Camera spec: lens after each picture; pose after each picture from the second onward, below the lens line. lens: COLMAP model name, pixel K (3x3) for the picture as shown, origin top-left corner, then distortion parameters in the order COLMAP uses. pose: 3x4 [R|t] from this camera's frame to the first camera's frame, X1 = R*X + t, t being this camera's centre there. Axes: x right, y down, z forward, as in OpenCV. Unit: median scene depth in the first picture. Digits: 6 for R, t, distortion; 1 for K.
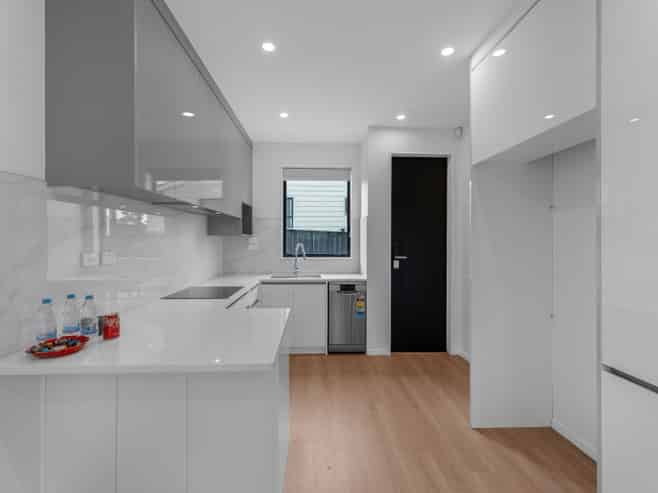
lens RADIAL K [[301.5, 0, 325.3], [0, 301.5, 239.1], [0, 0, 1]] dist [0.000117, 0.000008]
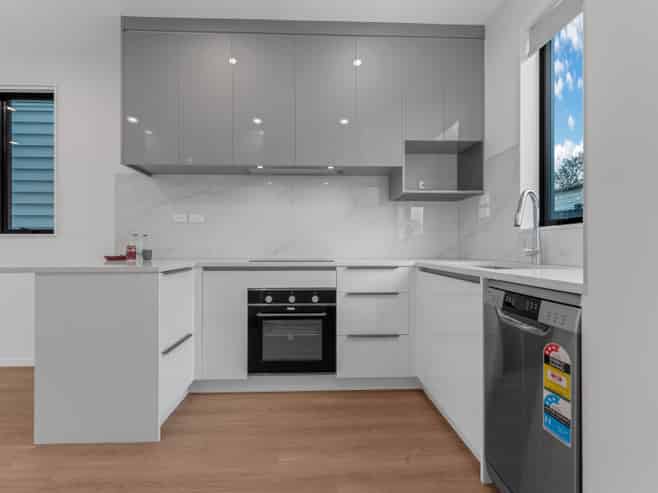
lens RADIAL K [[301.5, 0, 325.3], [0, 301.5, 239.1], [0, 0, 1]] dist [0.000117, 0.000008]
pose [[-0.005732, -0.028831, -0.999568, 0.367700], [0.006645, 0.999561, -0.028869, 0.105041], [0.999961, -0.006808, -0.005538, 0.810218]]
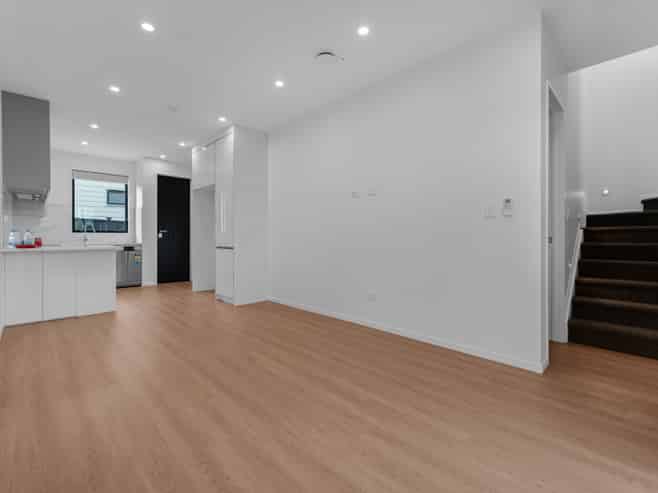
lens RADIAL K [[301.5, 0, 325.3], [0, 301.5, 239.1], [0, 0, 1]] dist [0.000117, 0.000008]
pose [[0.744840, -0.005632, 0.667219, -0.235711], [0.000309, 0.999967, 0.008095, 0.094273], [-0.667243, -0.005823, 0.744818, -1.011489]]
